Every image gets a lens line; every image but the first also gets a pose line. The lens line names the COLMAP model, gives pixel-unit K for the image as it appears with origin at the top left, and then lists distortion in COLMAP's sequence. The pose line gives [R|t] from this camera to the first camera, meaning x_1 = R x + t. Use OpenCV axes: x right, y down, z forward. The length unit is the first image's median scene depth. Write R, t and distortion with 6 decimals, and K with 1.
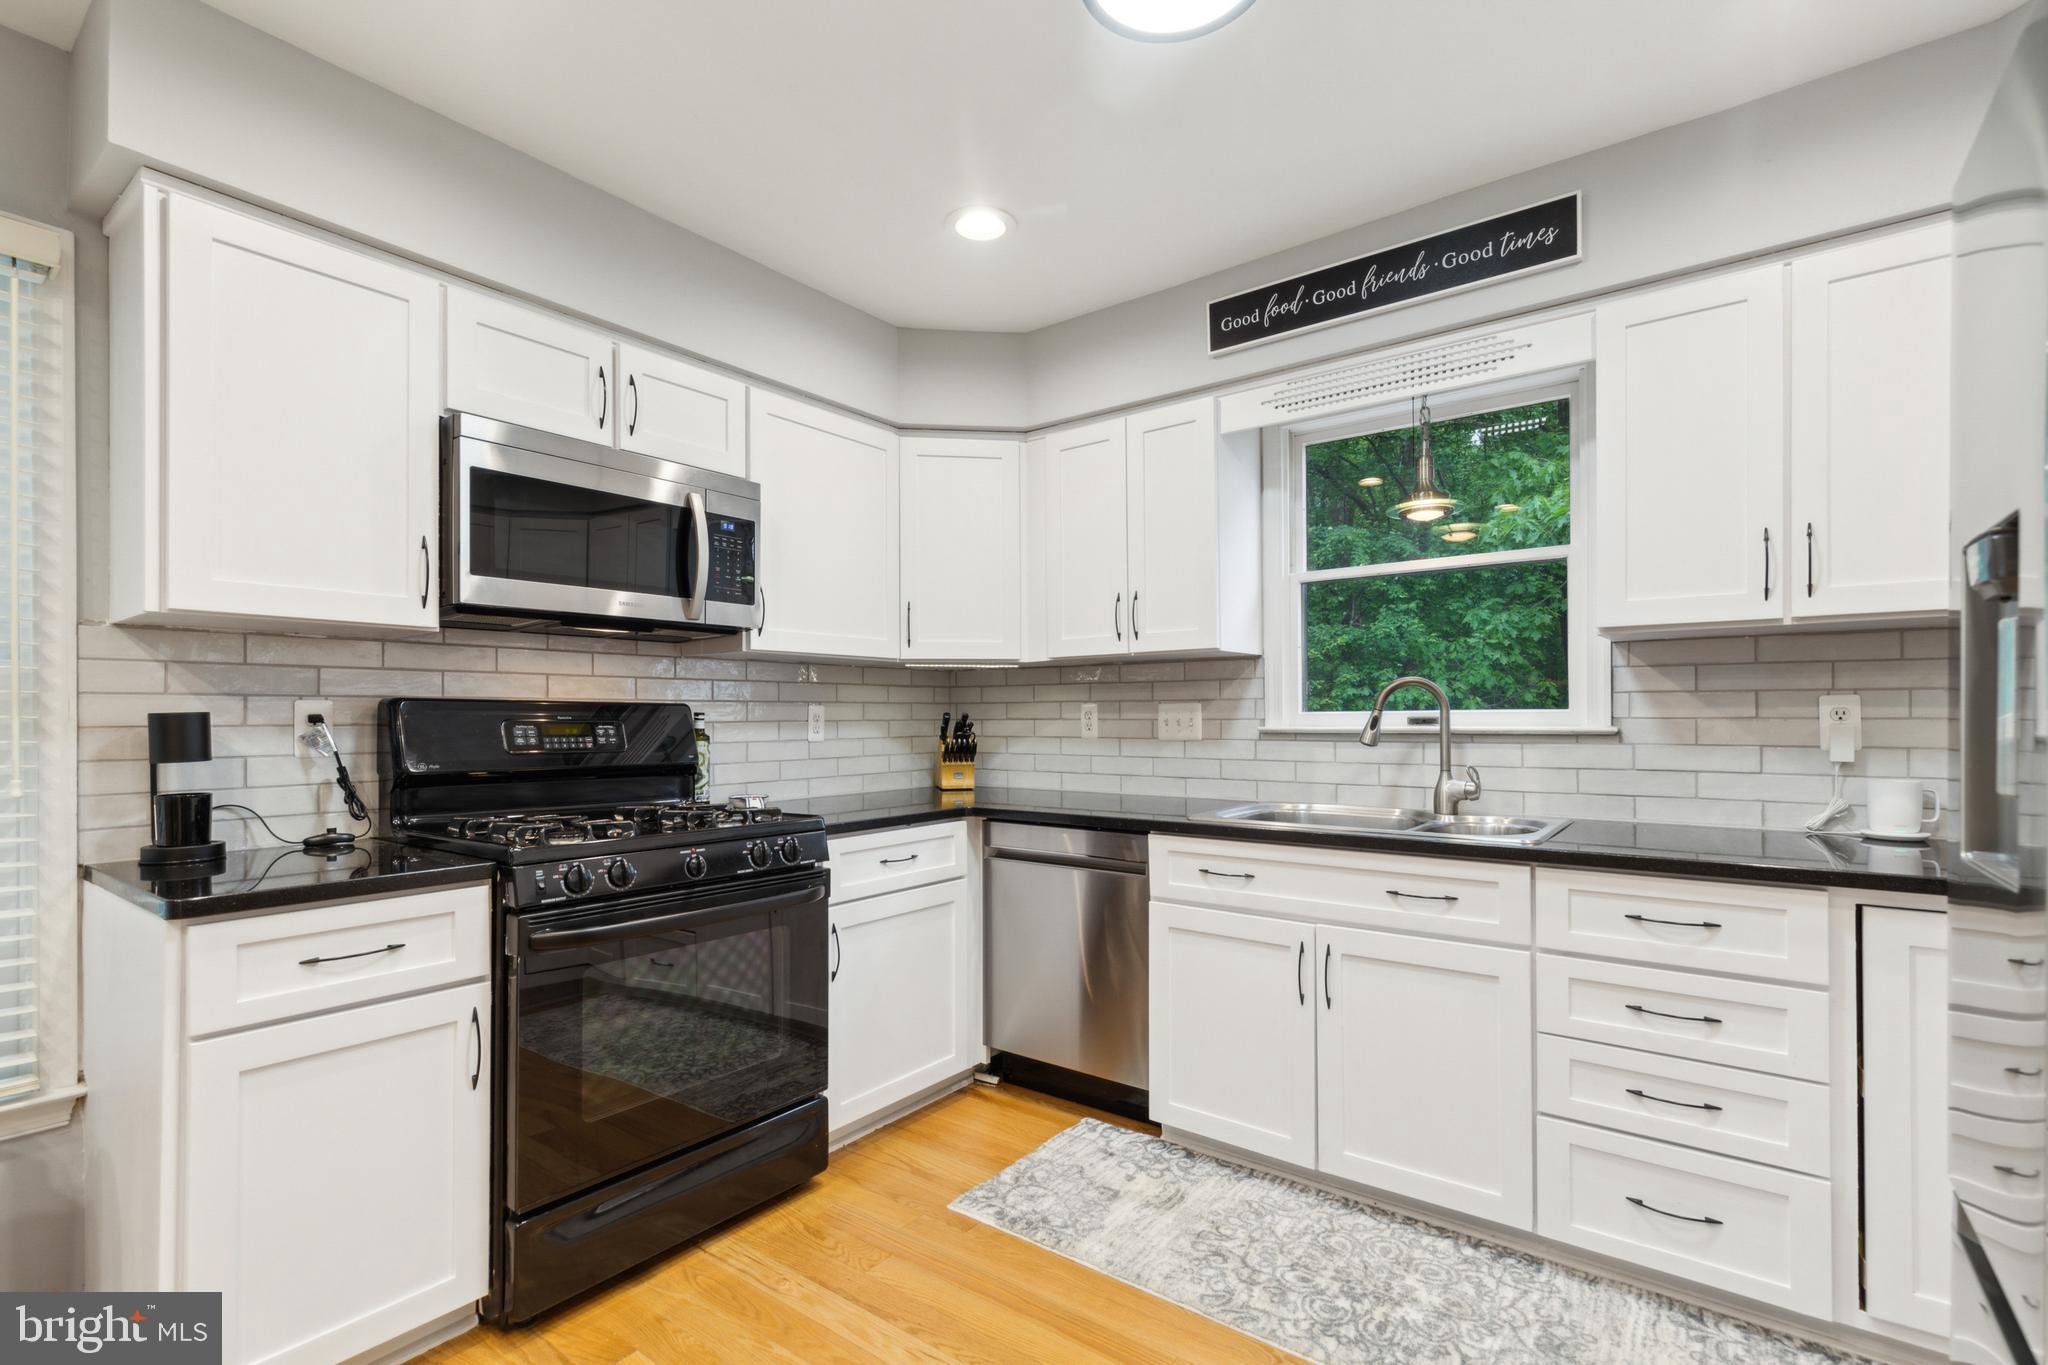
lens RADIAL K [[930.0, 0, 1024.3], [0, 930.0, 714.4], [0, 0, 1]] dist [0.004670, -0.001219]
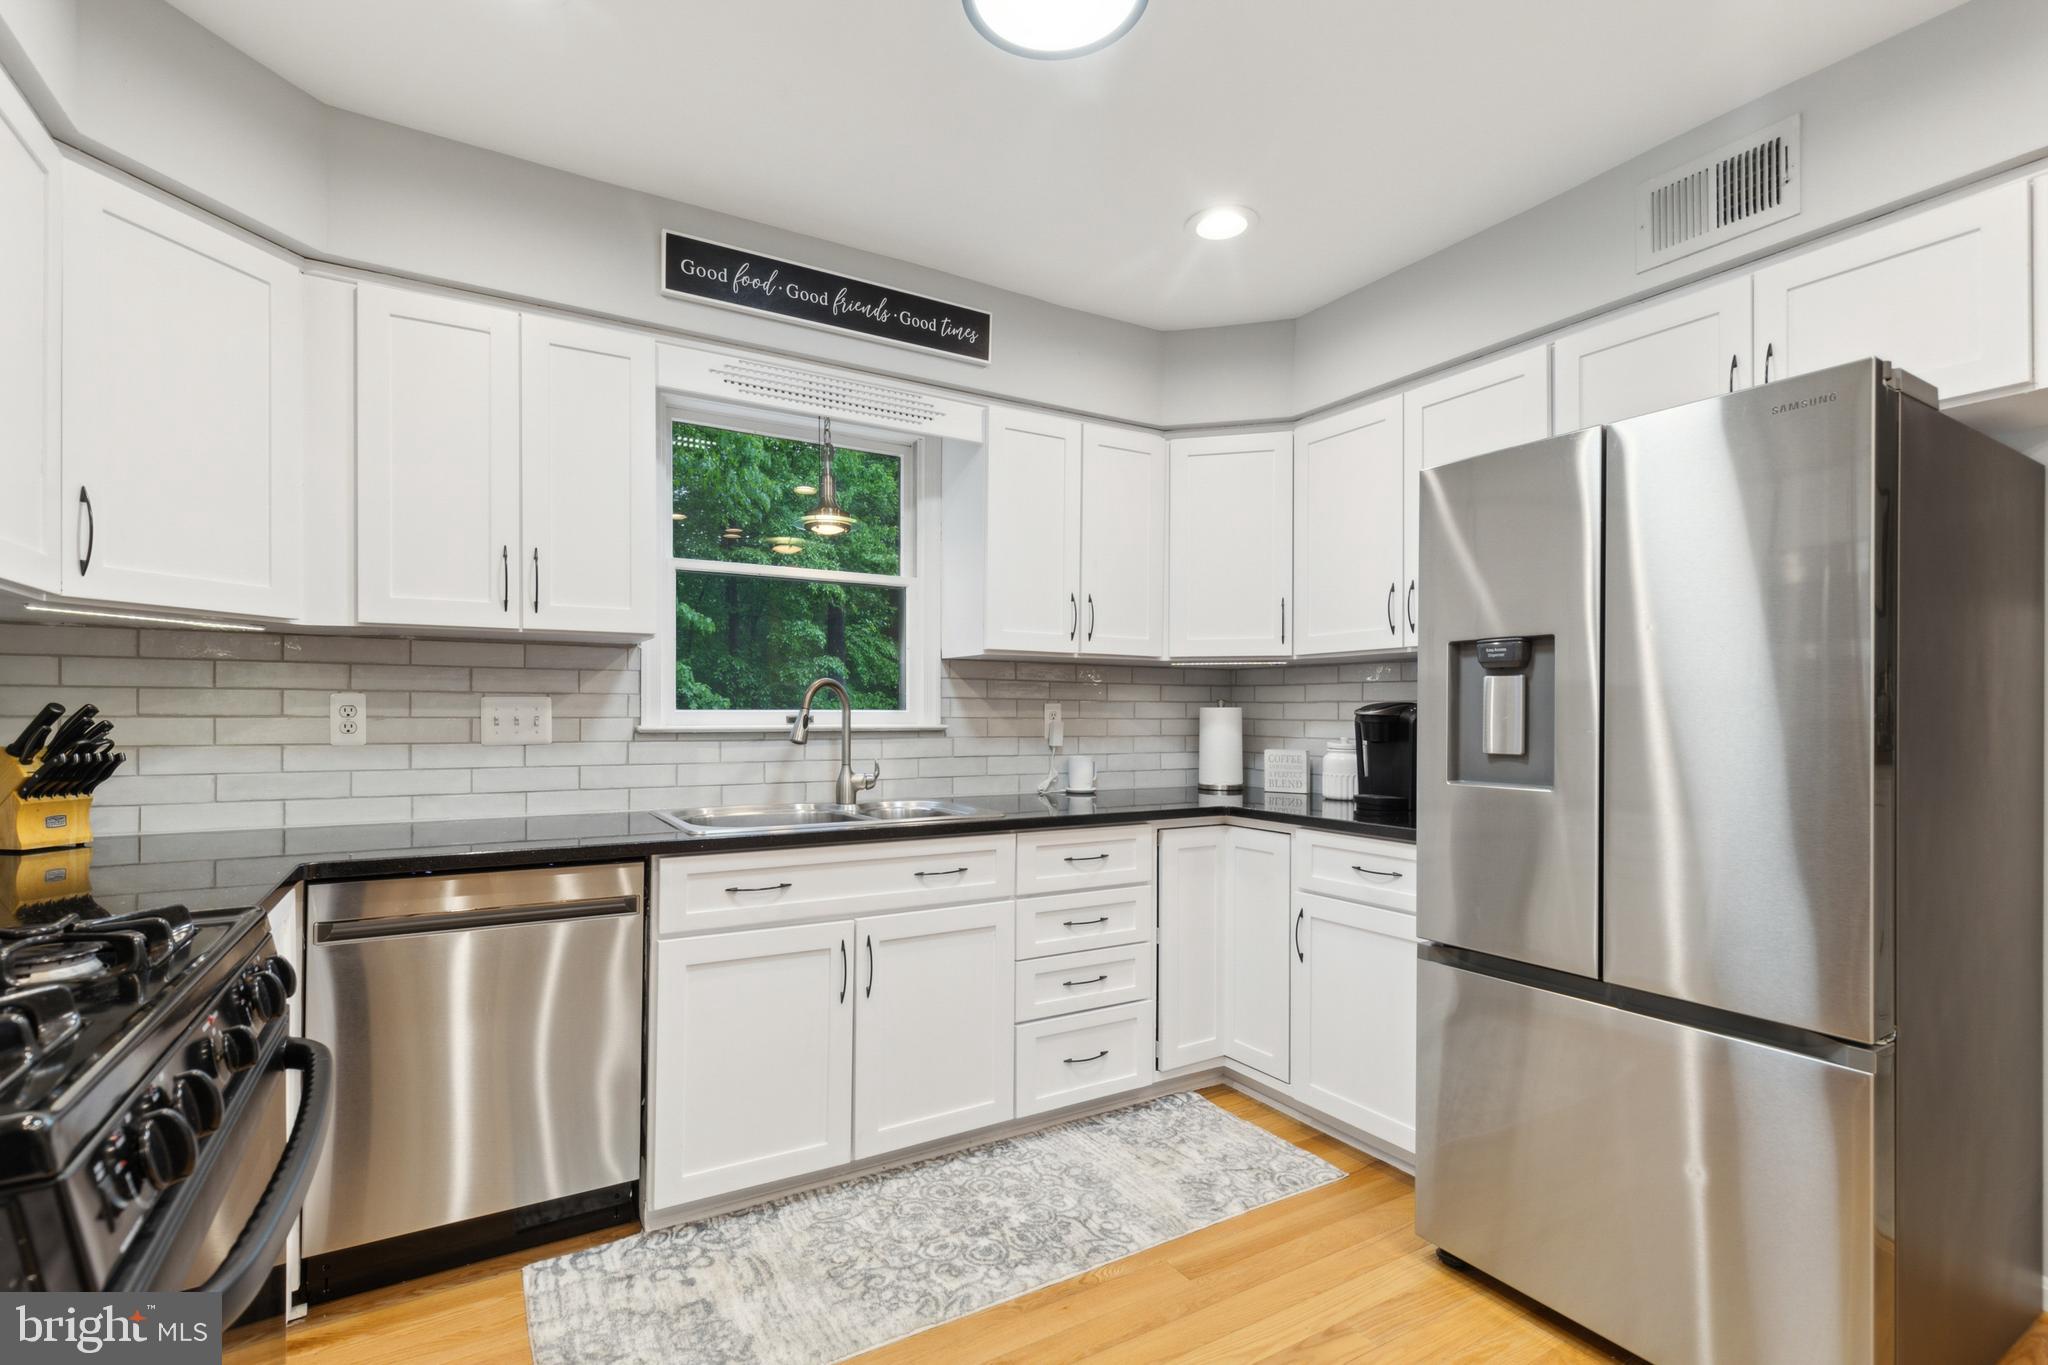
lens RADIAL K [[930.0, 0, 1009.7], [0, 930.0, 712.5], [0, 0, 1]] dist [0.004670, -0.001219]
pose [[0.376831, 0.007473, 0.926252, -0.513786], [-0.007894, 0.999957, -0.004856, 0.002281], [-0.926248, -0.005482, 0.376874, 0.417012]]
